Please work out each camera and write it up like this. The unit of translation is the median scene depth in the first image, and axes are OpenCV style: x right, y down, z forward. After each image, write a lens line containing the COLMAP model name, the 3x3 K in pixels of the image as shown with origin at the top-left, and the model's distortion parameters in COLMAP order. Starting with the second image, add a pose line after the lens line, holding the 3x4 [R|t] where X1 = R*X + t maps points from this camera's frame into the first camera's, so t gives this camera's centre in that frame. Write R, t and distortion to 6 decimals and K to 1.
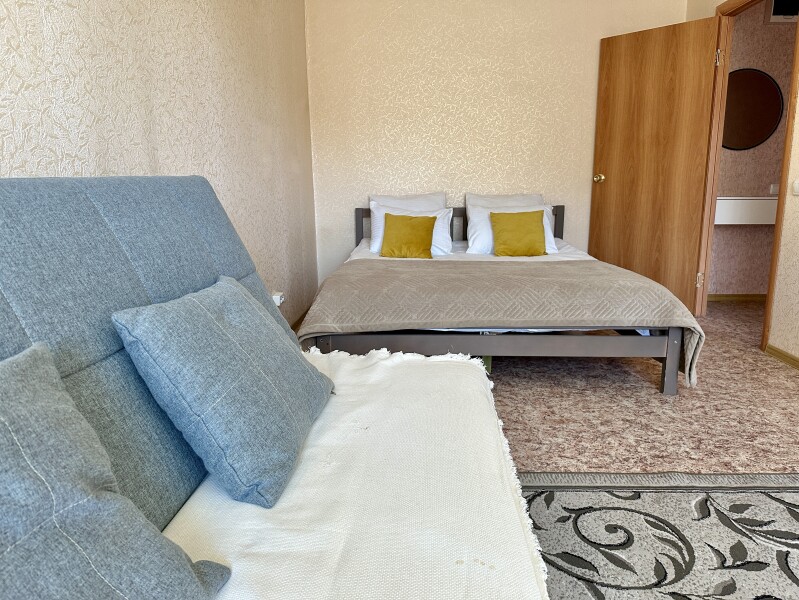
lens RADIAL K [[563.2, 0, 399.5], [0, 563.2, 300.0], [0, 0, 1]] dist [0.068030, -0.082538]
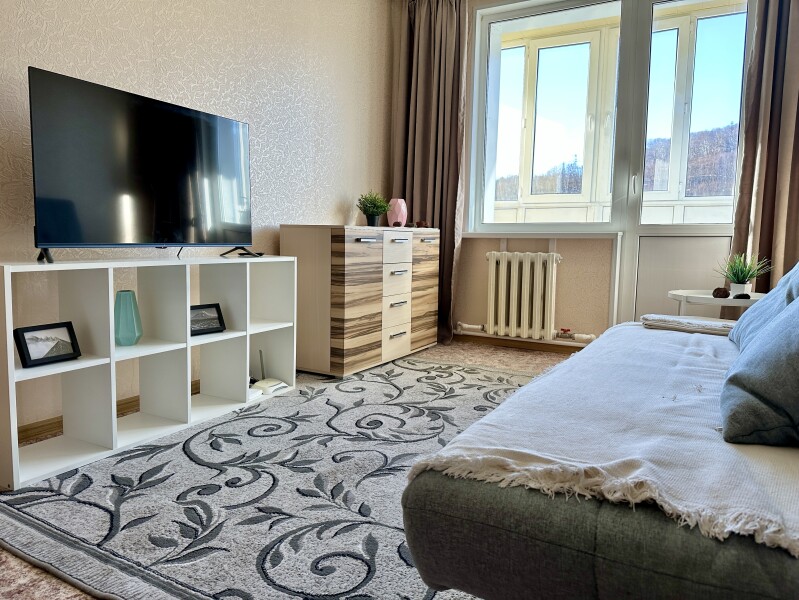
lens RADIAL K [[547.7, 0, 406.8], [0, 547.7, 291.7], [0, 0, 1]] dist [0.114219, -0.163560]
pose [[-0.895401, -0.047566, 0.442712, -0.033709], [0.079928, 0.960956, 0.264904, -0.099885], [-0.438028, 0.272580, -0.856640, 0.859995]]
